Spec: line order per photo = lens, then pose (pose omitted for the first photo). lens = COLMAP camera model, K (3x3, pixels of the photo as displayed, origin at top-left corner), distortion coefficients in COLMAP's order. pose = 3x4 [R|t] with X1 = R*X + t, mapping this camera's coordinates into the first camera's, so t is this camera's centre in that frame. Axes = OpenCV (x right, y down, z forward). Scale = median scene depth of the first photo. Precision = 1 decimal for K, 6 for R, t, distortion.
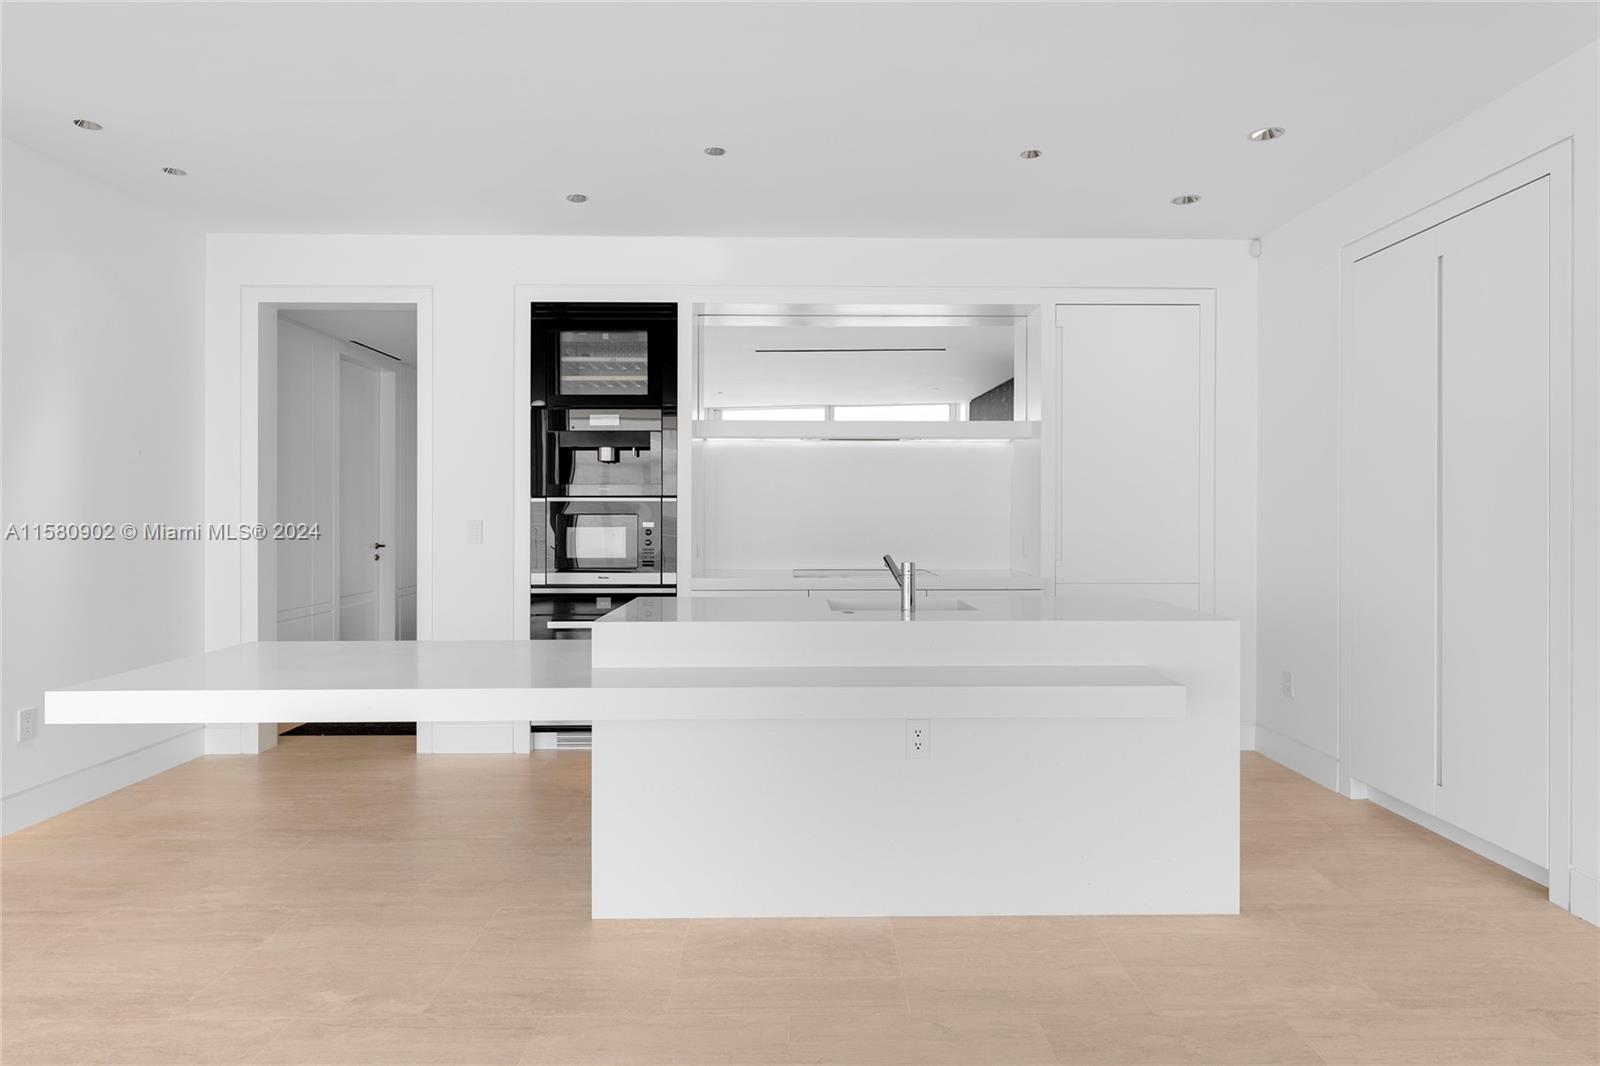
lens RADIAL K [[906.4, 0, 798.9], [0, 906.4, 510.5], [0, 0, 1]] dist [0.003564, 0.000716]
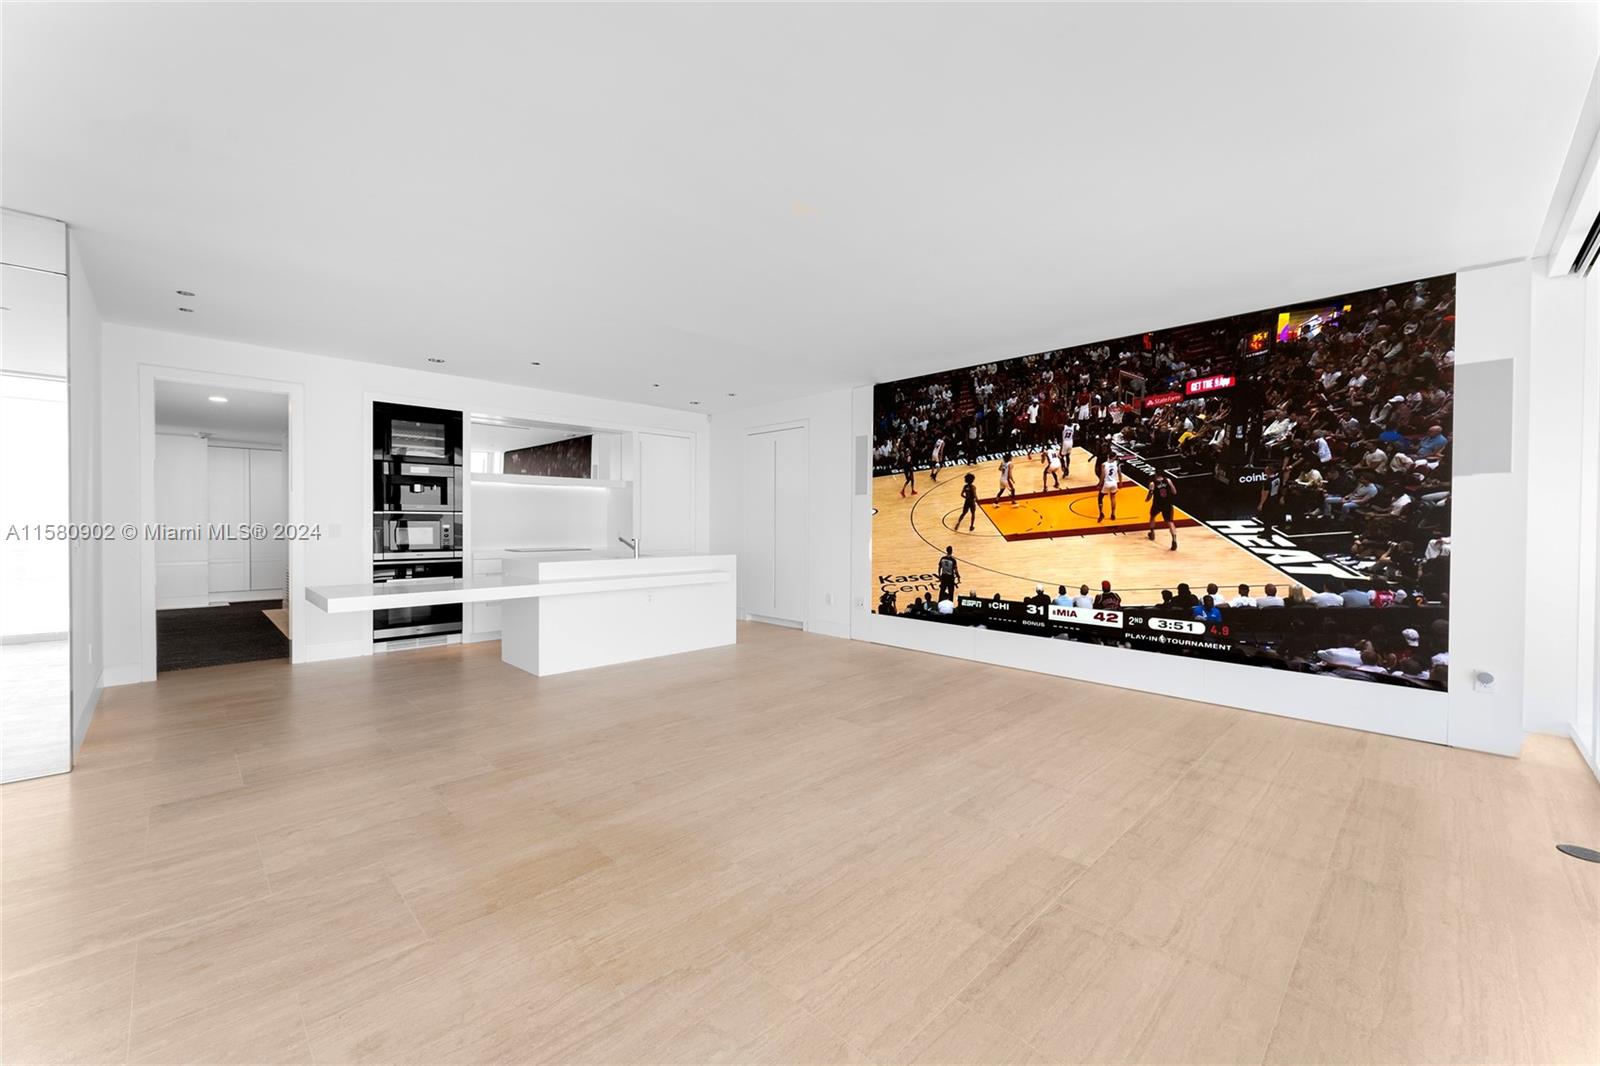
lens RADIAL K [[668.3, 0, 796.5], [0, 668.3, 526.7], [0, 0, 1]] dist [0.031911, 0.000075]
pose [[0.727496, -0.000489, 0.686111, -0.603104], [-0.003902, 0.999981, 0.004850, 0.006768], [-0.686100, -0.006205, 0.727480, -0.536627]]
